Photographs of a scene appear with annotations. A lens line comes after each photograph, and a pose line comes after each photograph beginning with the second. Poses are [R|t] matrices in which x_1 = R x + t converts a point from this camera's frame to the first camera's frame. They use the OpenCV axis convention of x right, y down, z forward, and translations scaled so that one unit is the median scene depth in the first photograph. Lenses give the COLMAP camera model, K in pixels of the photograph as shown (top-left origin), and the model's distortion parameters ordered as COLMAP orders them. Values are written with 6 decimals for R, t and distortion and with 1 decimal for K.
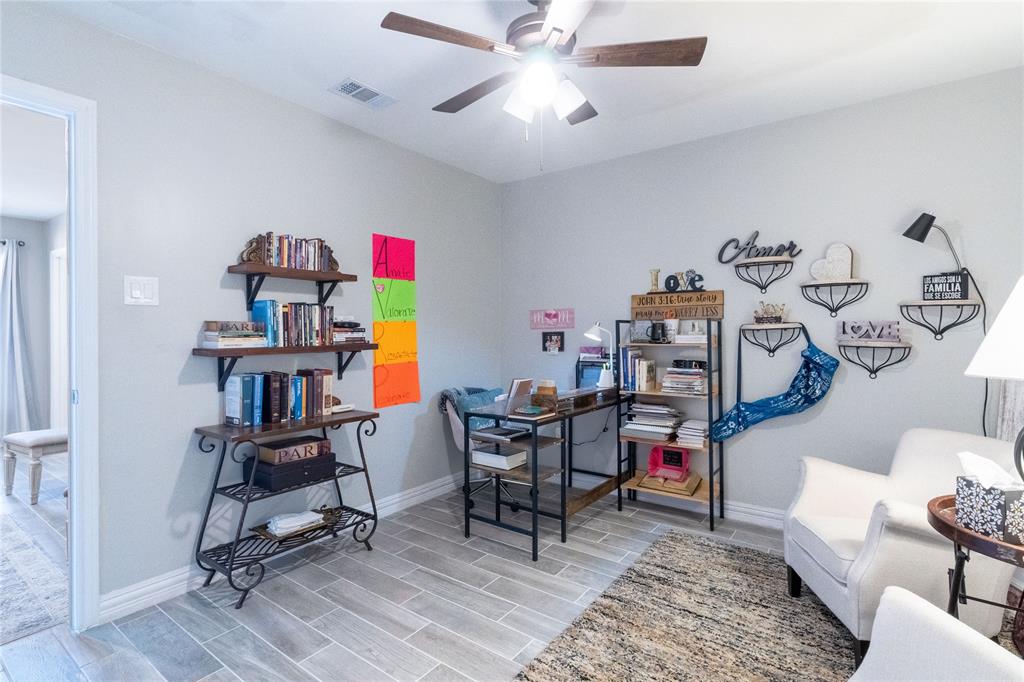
lens RADIAL K [[490.0, 0, 513.5], [0, 490.0, 333.4], [0, 0, 1]] dist [-0.002723, 0.000541]
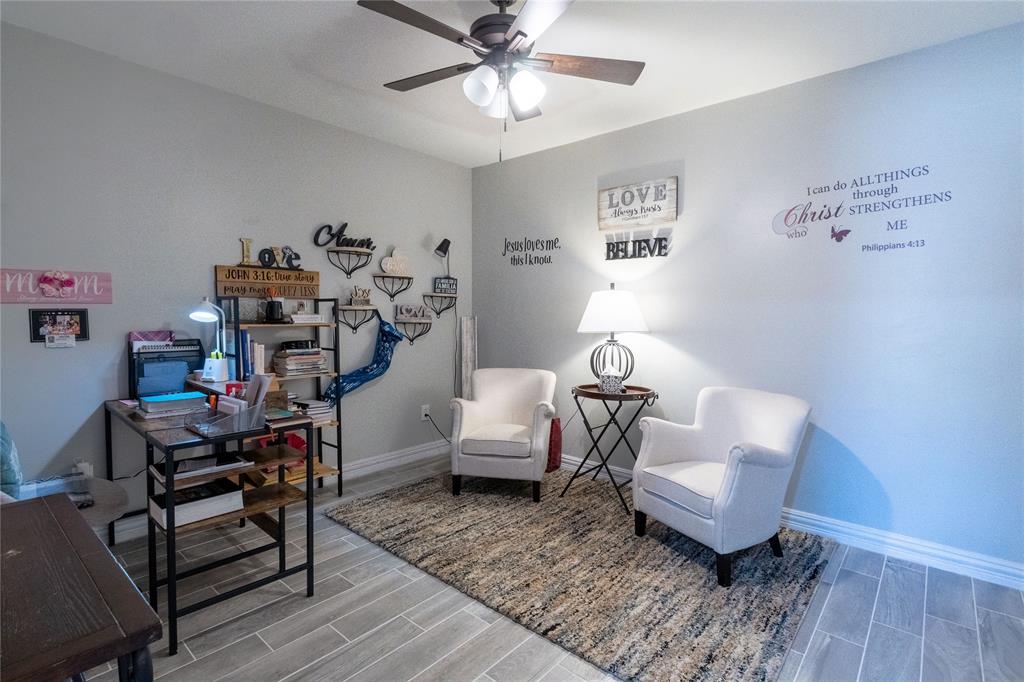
lens RADIAL K [[490.0, 0, 513.5], [0, 490.0, 333.4], [0, 0, 1]] dist [-0.002723, 0.000541]
pose [[0.086631, -0.033576, 0.995675, -0.606188], [-0.001177, 0.999428, 0.033805, 0.007660], [-0.996240, -0.004100, 0.086542, 0.515573]]
